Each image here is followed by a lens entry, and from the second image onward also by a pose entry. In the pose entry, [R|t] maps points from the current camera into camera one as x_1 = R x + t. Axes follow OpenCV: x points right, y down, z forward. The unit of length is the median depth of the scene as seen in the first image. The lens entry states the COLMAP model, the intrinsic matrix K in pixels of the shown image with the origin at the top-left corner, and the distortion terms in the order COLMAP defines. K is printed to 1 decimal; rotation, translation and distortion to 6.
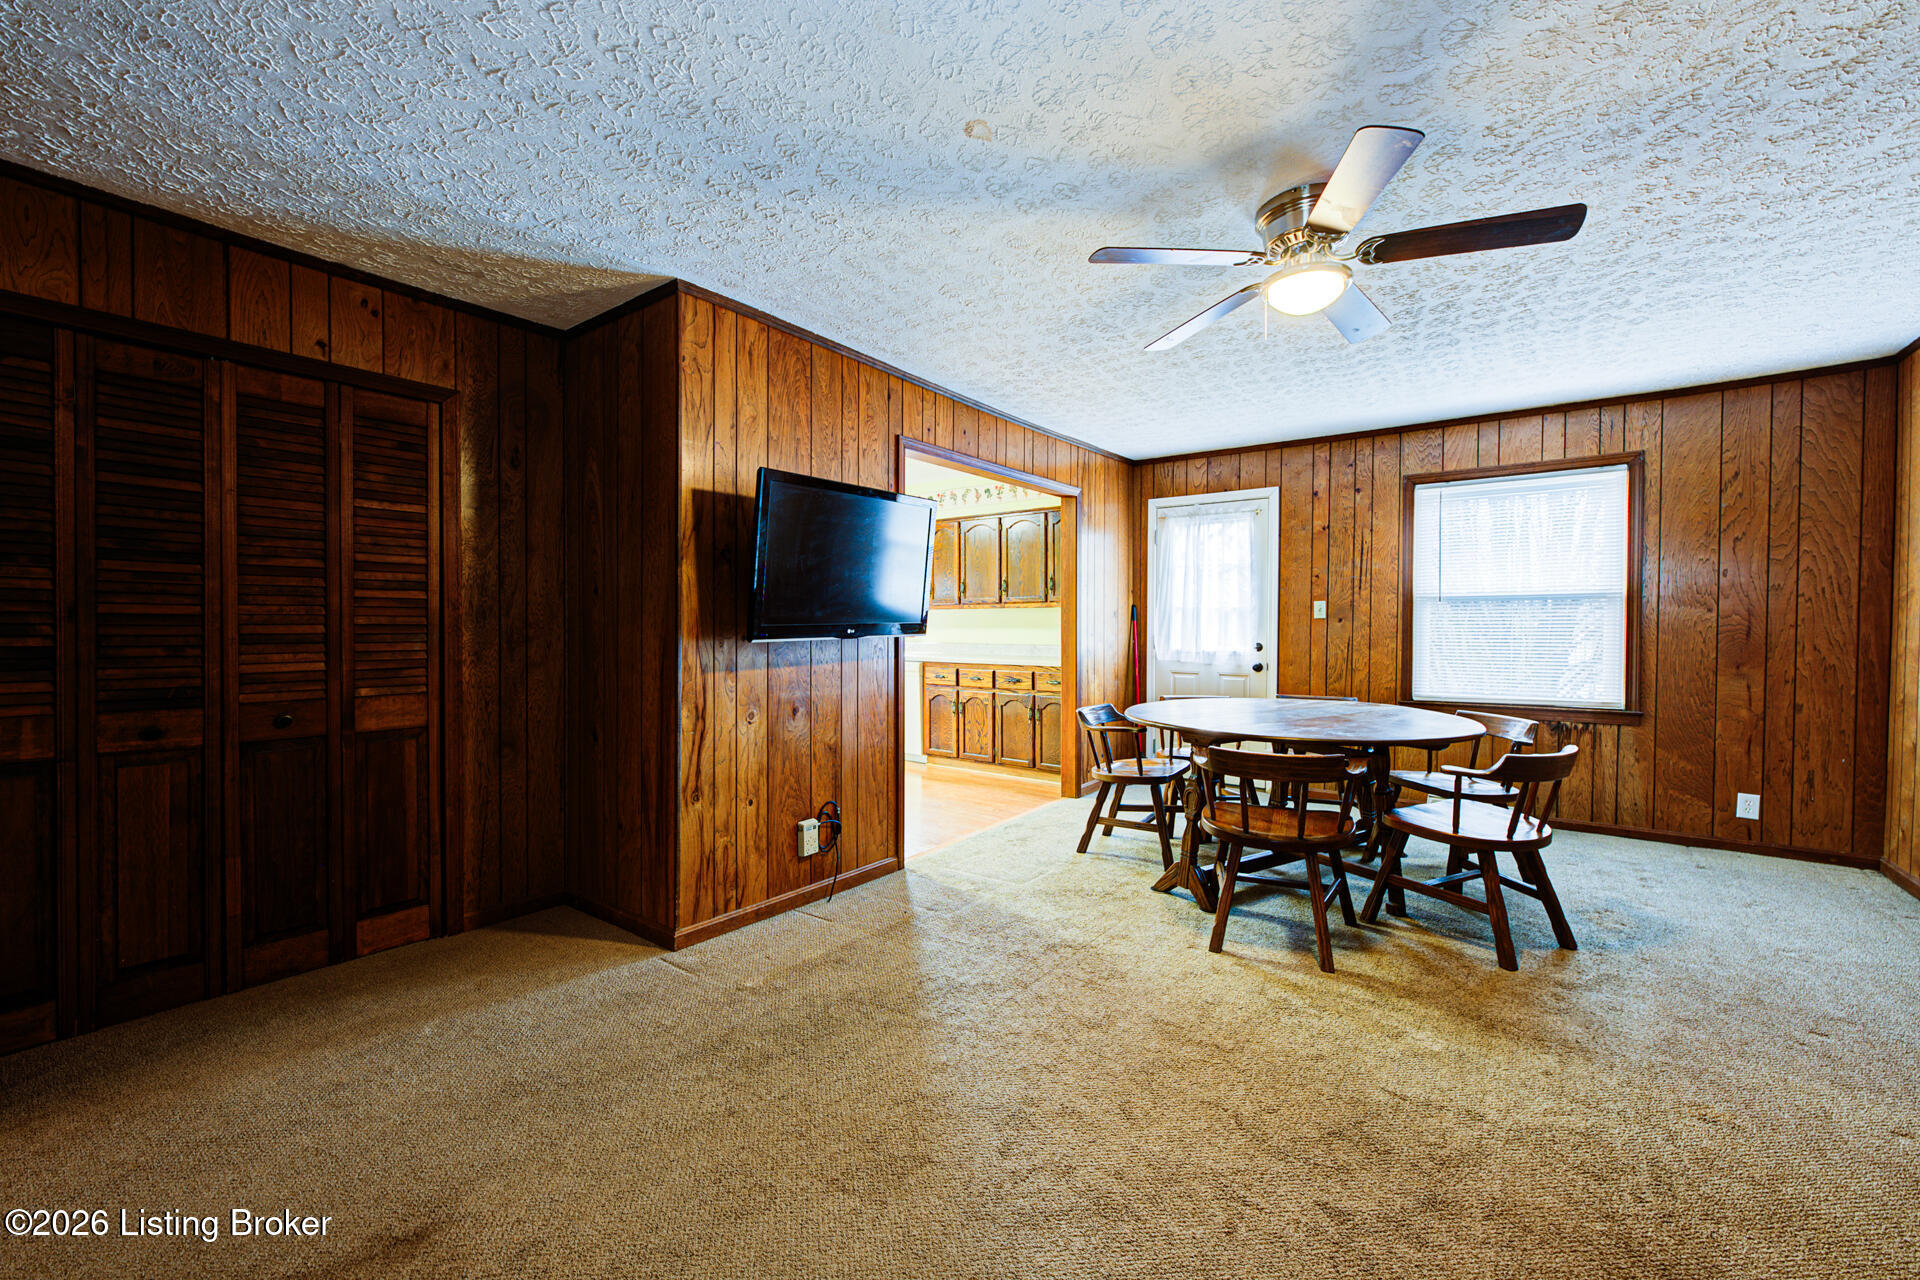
lens RADIAL K [[762.9, 0, 958.6], [0, 762.9, 640.3], [0, 0, 1]] dist [-0.006192, 0.001180]
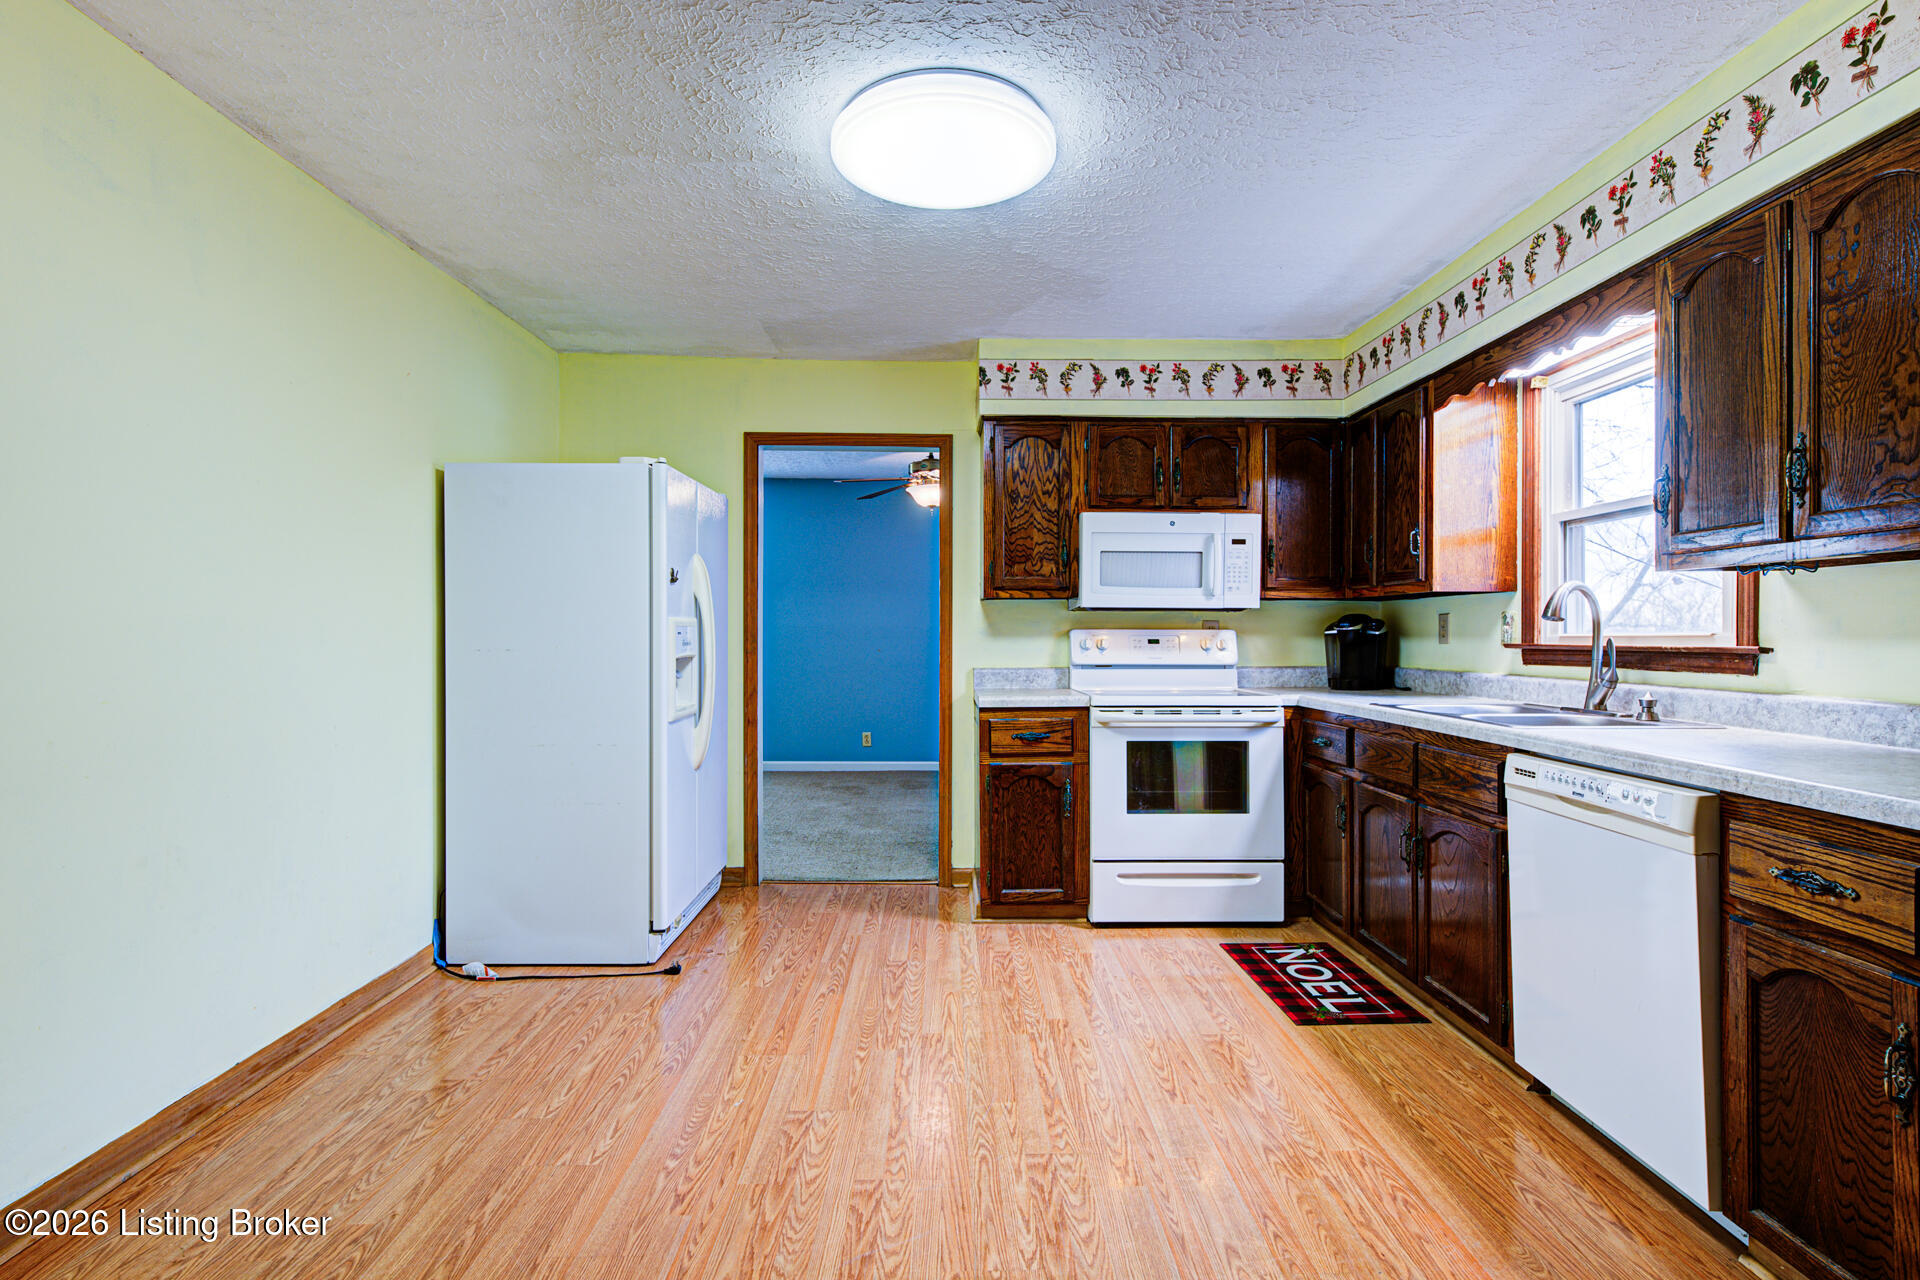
lens RADIAL K [[922.6, 0, 959.5], [0, 922.6, 638.6], [0, 0, 1]] dist [0.002178, 0.003528]
pose [[0.619992, 0.004383, -0.784596, 0.053545], [-0.017827, 0.999805, -0.008502, -0.019947], [0.784406, 0.019258, 0.619949, 1.304128]]
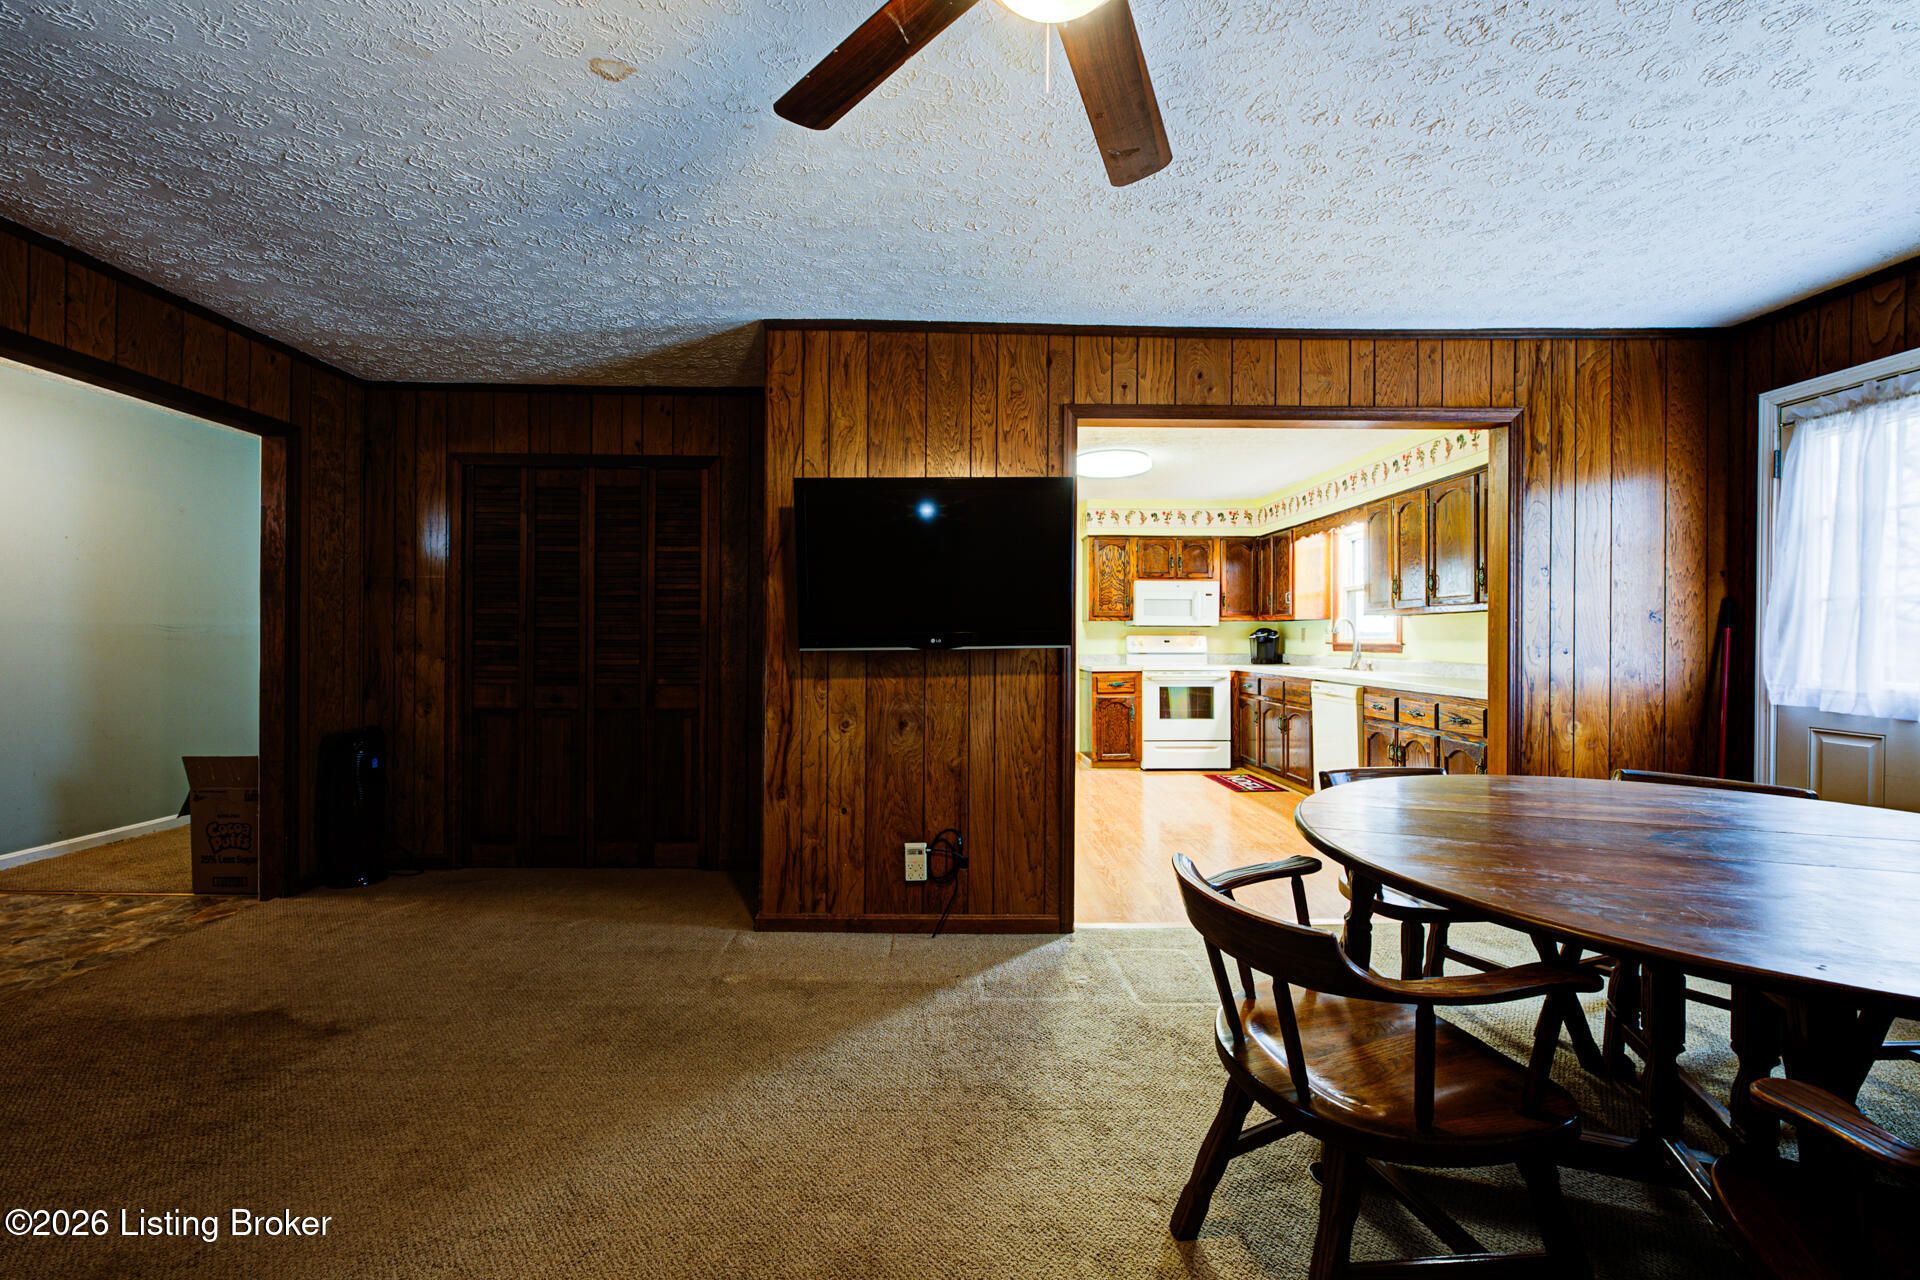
lens RADIAL K [[762.9, 0, 956.4], [0, 762.9, 641.7], [0, 0, 1]] dist [-0.006192, 0.001180]
pose [[0.622088, 0.006345, -0.782921, 0.565678], [-0.017779, 0.999824, -0.006024, -0.006072], [0.782745, 0.017667, 0.622092, 0.456314]]
